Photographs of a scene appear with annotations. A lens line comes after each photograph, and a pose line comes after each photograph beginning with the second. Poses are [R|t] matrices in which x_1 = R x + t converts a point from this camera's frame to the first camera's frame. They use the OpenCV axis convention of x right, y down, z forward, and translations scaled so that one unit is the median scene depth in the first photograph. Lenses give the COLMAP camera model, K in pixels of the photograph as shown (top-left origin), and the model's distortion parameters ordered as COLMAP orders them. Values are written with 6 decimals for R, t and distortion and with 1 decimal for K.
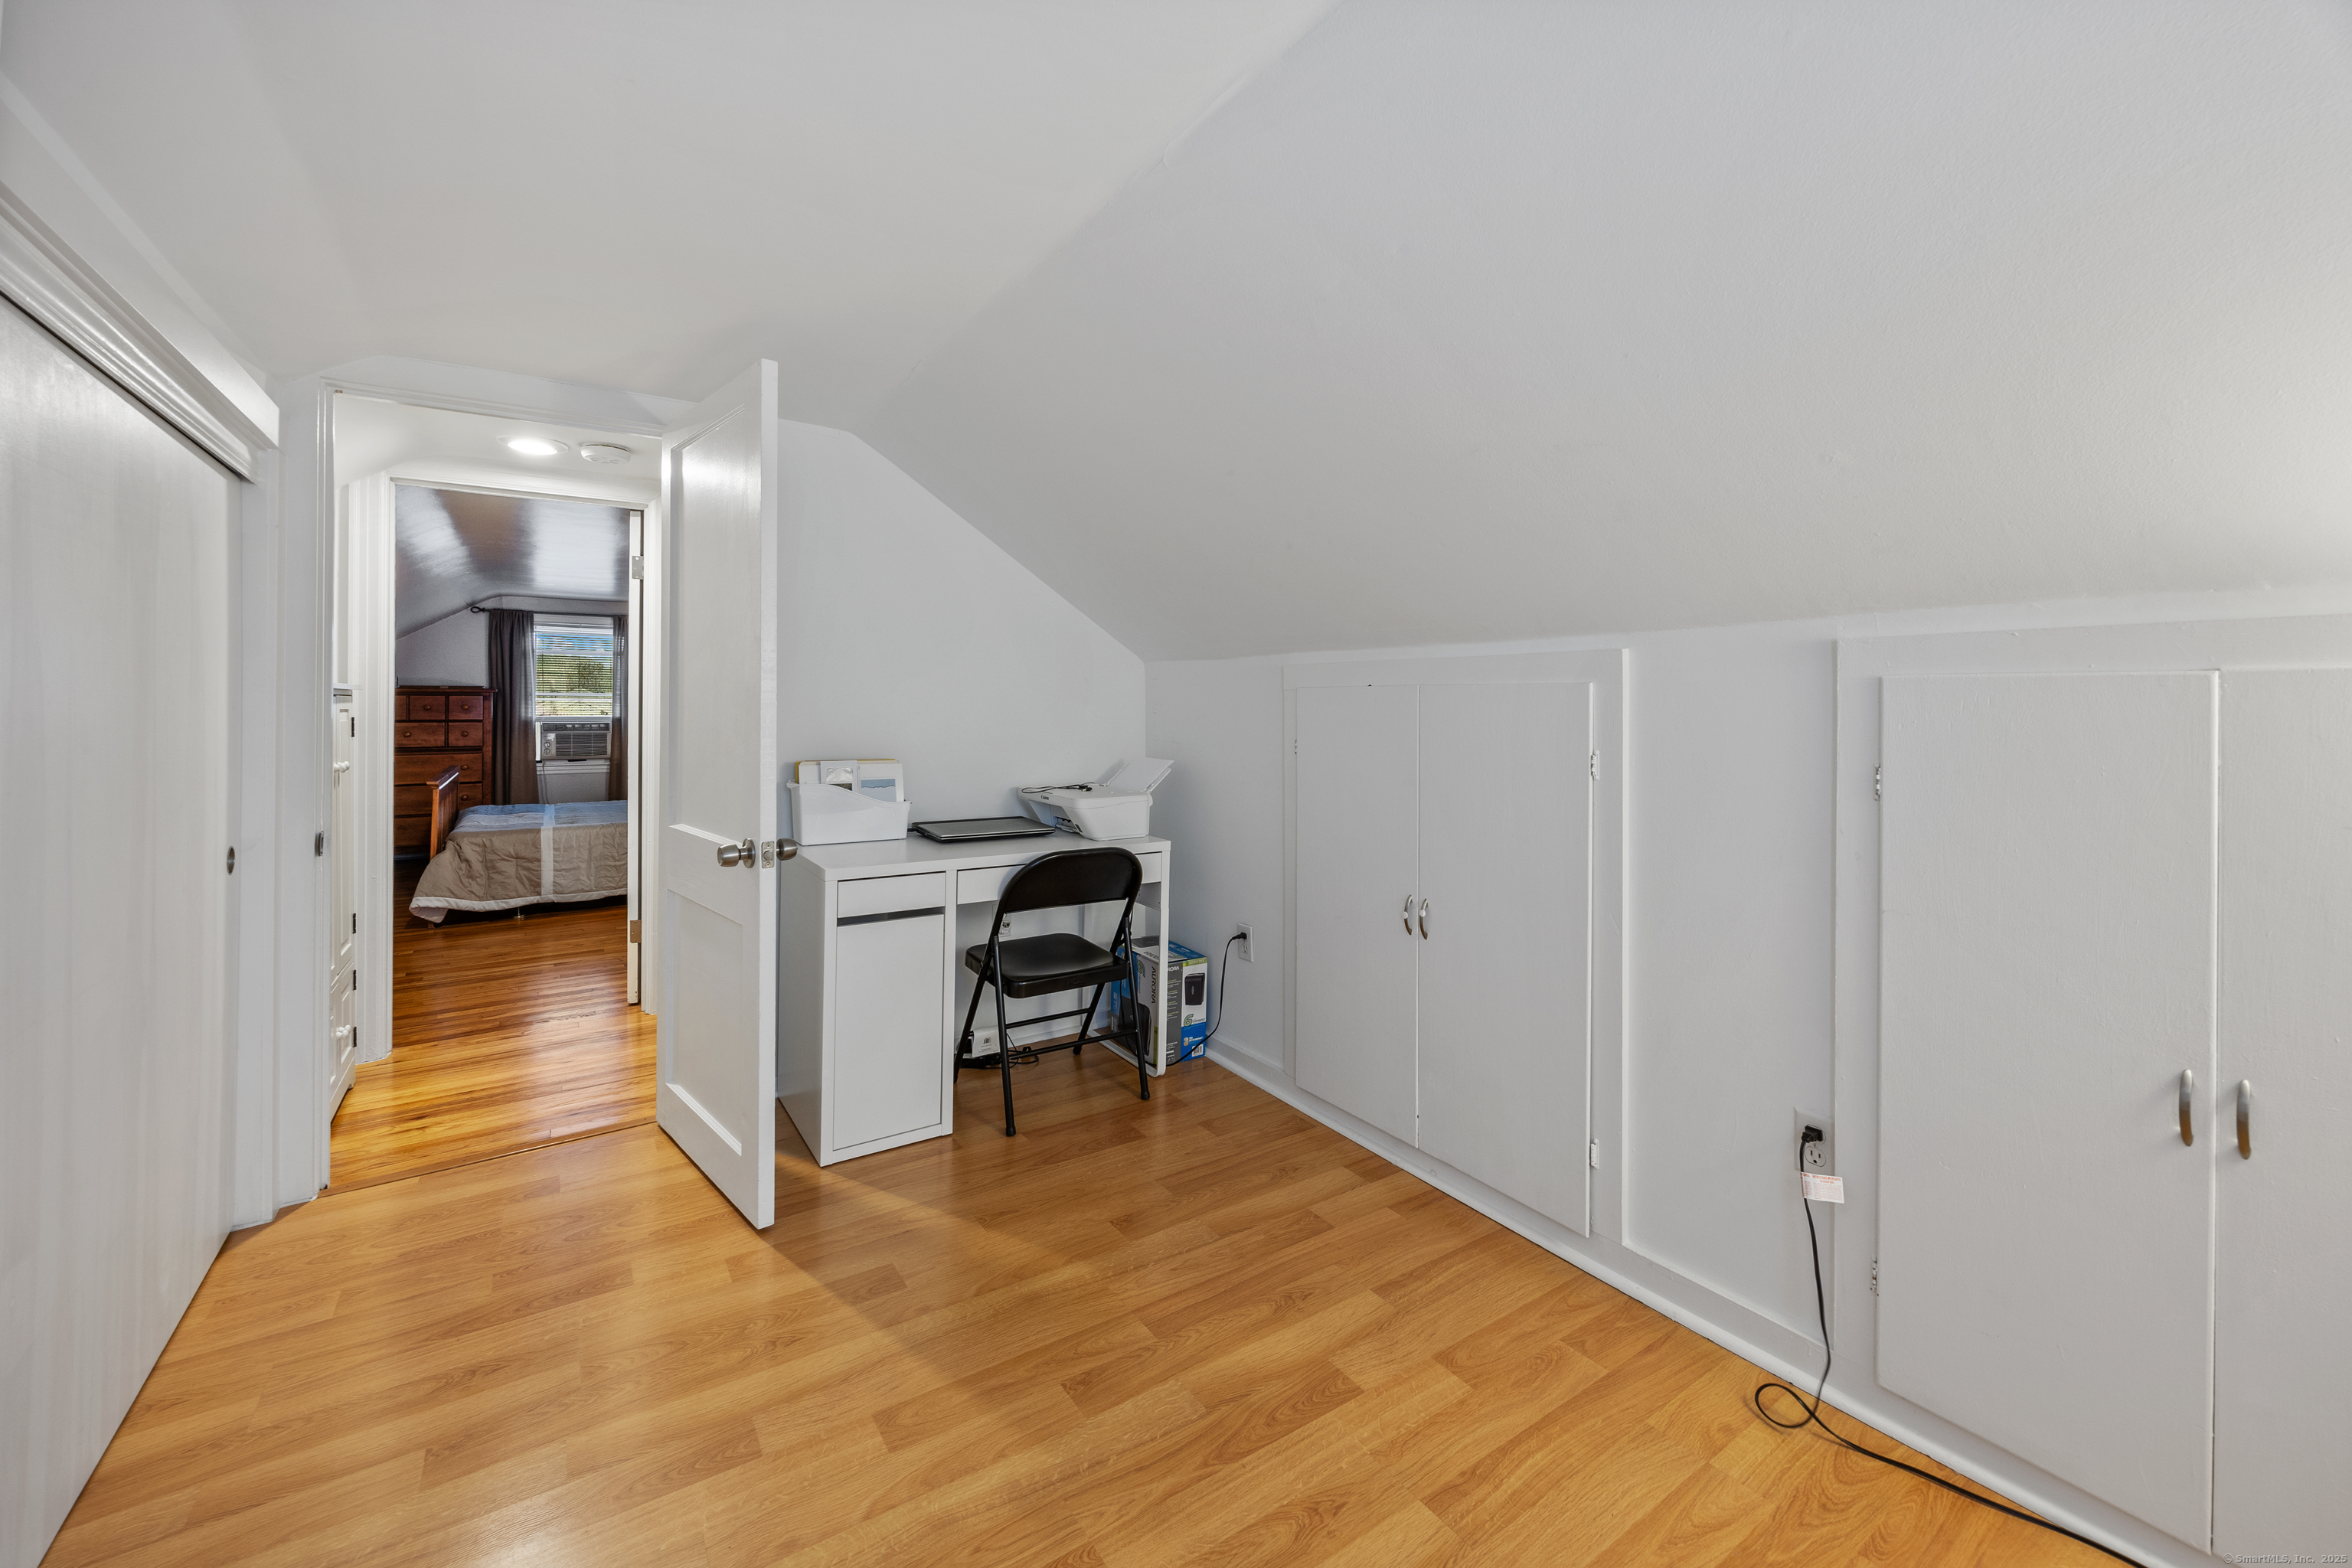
lens RADIAL K [[931.2, 0, 1176.6], [0, 931.2, 700.7], [0, 0, 1]] dist [-0.000149, -0.000543]
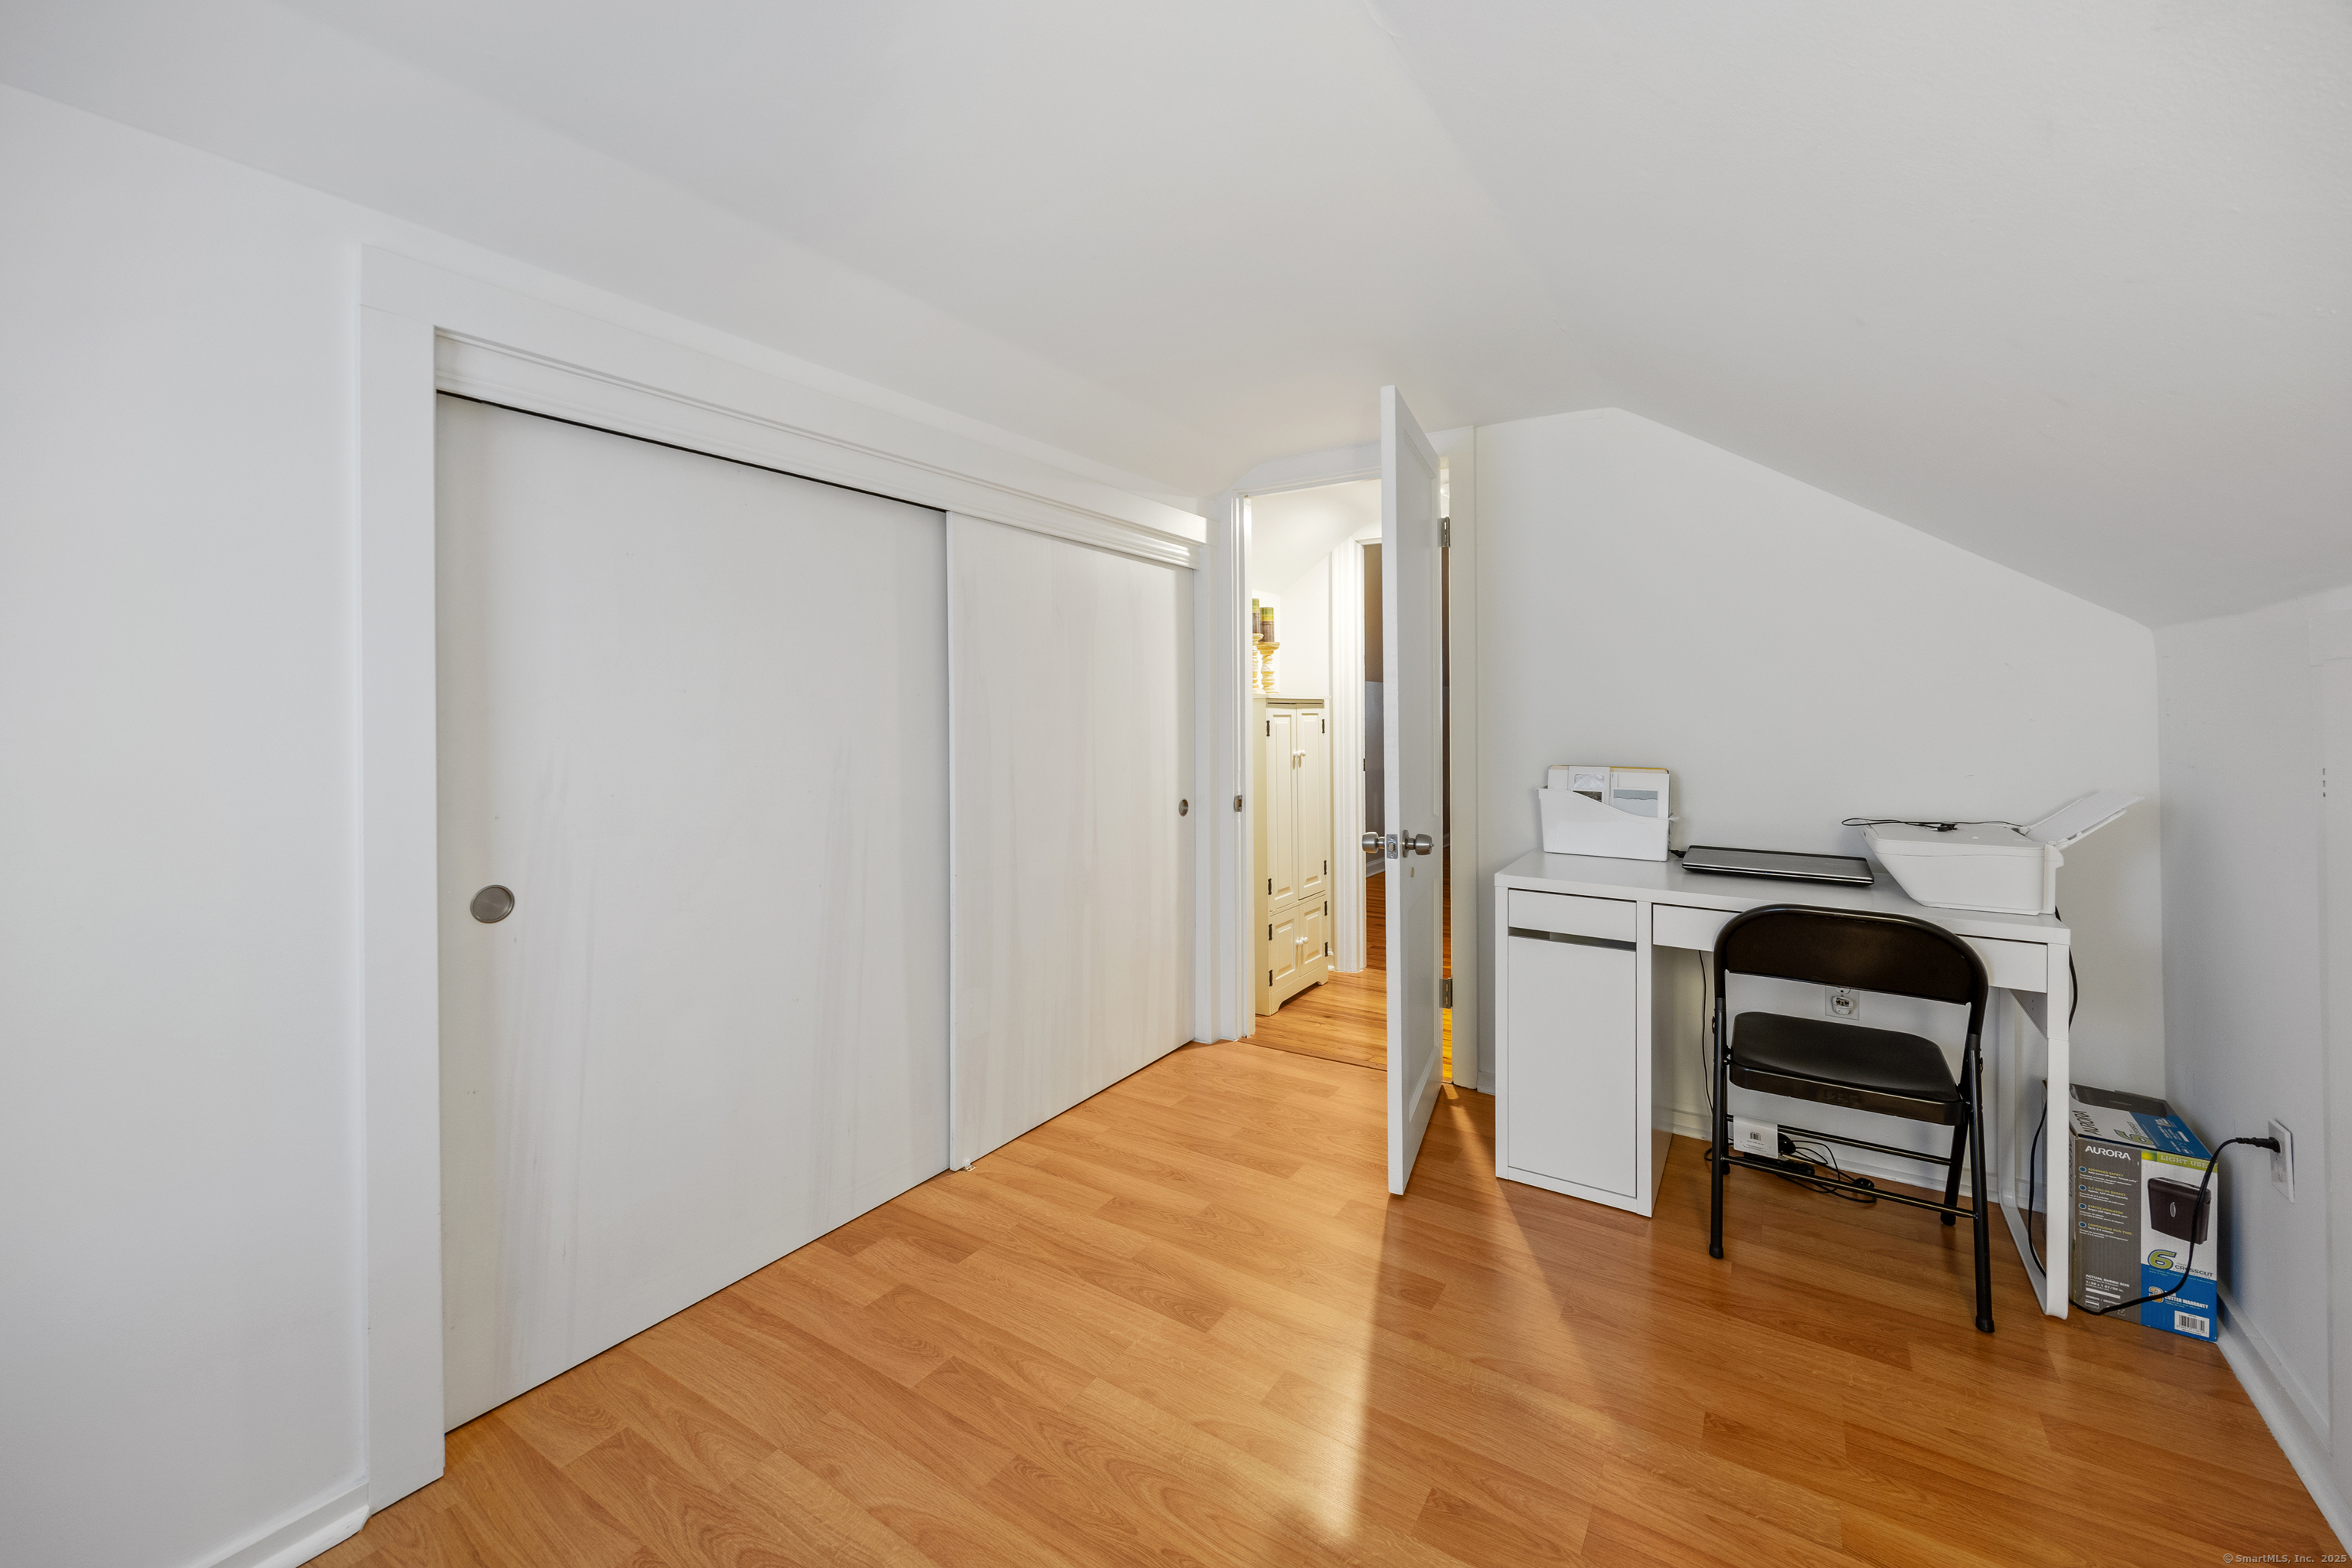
lens RADIAL K [[931.2, 0, 1160.2], [0, 931.2, 705.8], [0, 0, 1]] dist [-0.000149, -0.000543]
pose [[0.390100, -0.012806, -0.920683, 0.393297], [0.010245, 0.999902, -0.009567, 0.009657], [0.920715, -0.005701, 0.390193, 0.294624]]
